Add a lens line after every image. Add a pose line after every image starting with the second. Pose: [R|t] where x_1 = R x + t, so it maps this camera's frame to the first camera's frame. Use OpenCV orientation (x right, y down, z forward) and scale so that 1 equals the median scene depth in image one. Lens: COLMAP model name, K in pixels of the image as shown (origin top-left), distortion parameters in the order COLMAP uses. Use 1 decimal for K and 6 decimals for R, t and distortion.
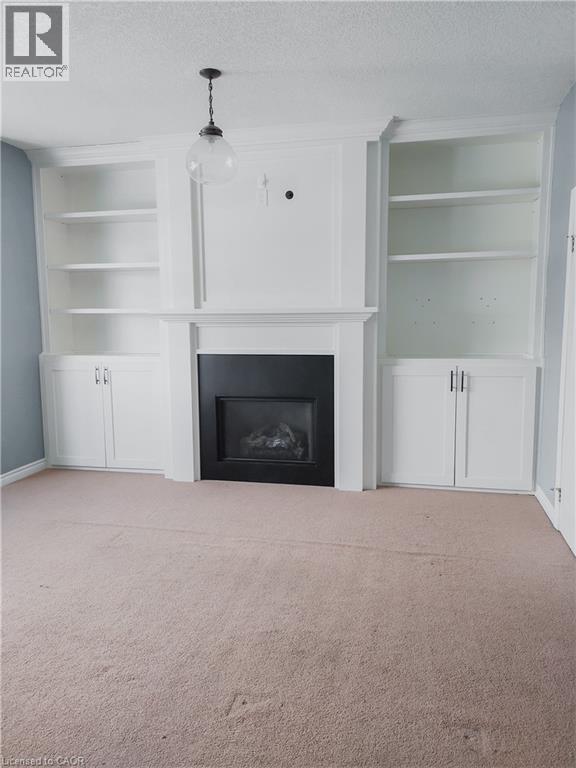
lens RADIAL K [[567.6, 0, 285.4], [0, 567.6, 386.5], [0, 0, 1]] dist [0.042891, -0.039329]
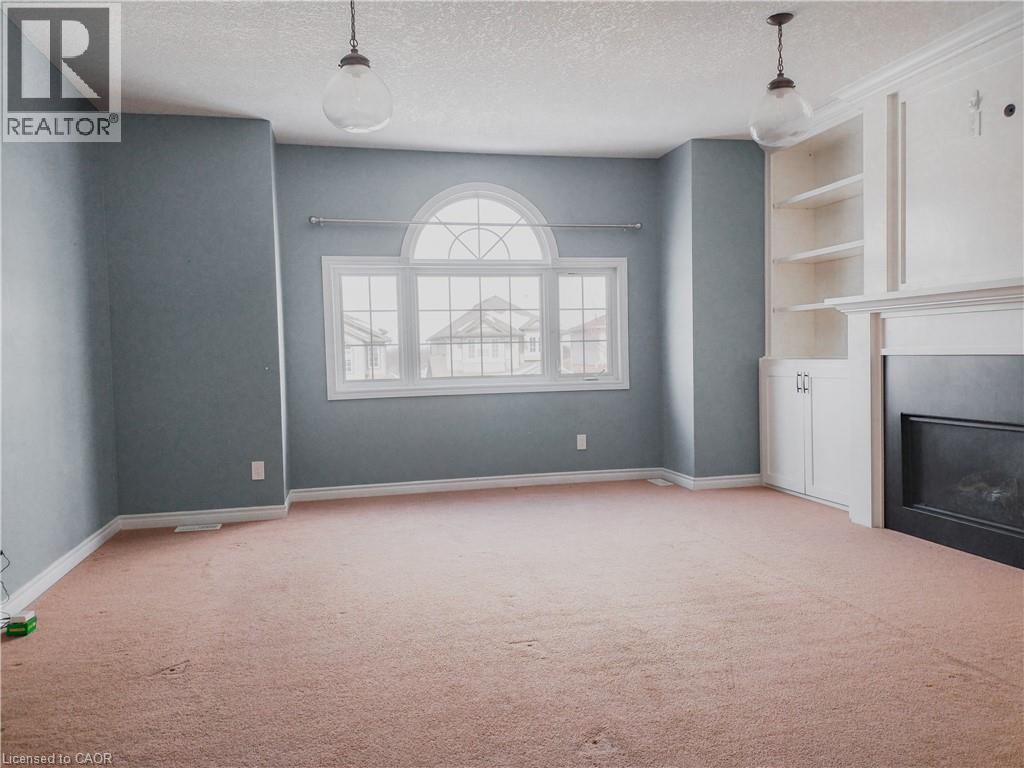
lens RADIAL K [[756.8, 0, 506.9], [0, 756.8, 377.4], [0, 0, 1]] dist [0.042891, -0.039329]
pose [[0.446913, 0.031178, -0.894034, 0.518702], [-0.093372, 0.995560, -0.011957, 0.030019], [0.889691, 0.088821, 0.447839, 0.118744]]
